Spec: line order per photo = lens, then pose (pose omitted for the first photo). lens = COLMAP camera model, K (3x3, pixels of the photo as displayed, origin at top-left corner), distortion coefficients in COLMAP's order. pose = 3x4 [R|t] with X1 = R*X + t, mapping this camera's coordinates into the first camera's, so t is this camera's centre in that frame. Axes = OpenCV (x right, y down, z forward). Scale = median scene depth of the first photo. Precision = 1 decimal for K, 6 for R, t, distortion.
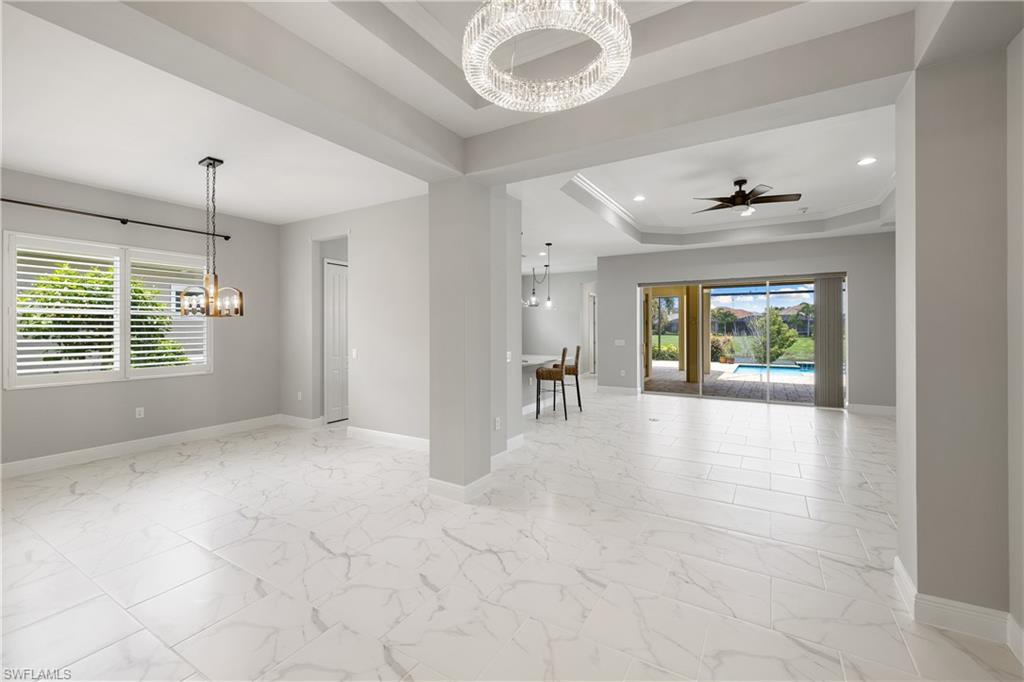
lens RADIAL K [[432.1, 0, 502.8], [0, 432.1, 329.2], [0, 0, 1]] dist [-0.002804, -0.000187]
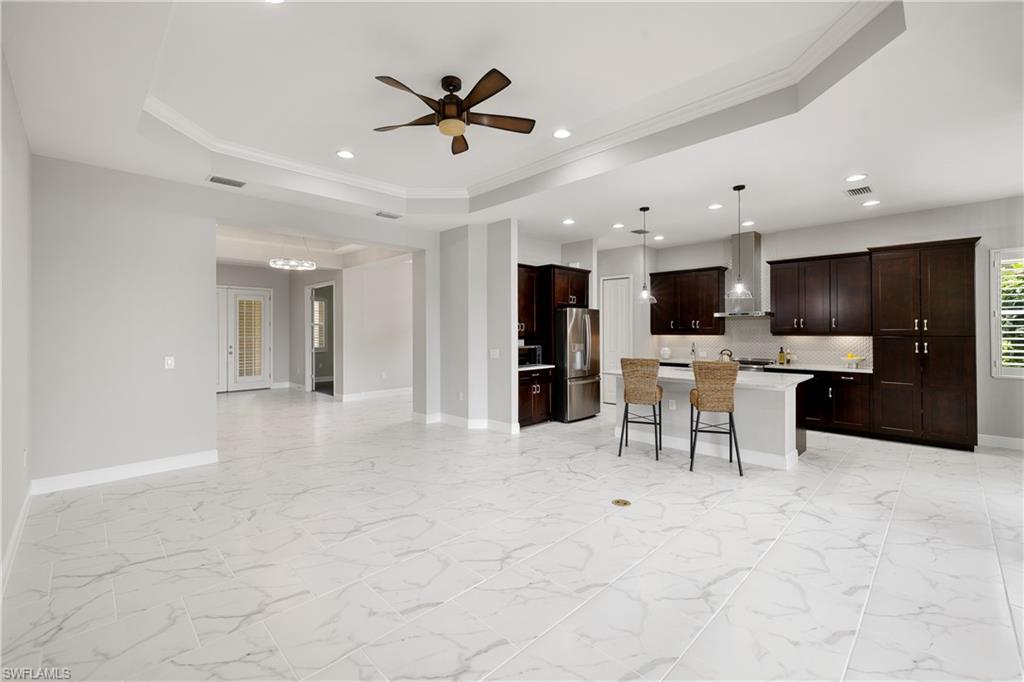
lens RADIAL K [[434.5, 0, 502.8], [0, 434.5, 325.0], [0, 0, 1]] dist [0.001638, 0.000398]
pose [[-0.246306, -0.009189, -0.969149, 0.524826], [0.002195, 0.999947, -0.010039, -0.002067], [0.969190, -0.004600, -0.246273, 0.573451]]
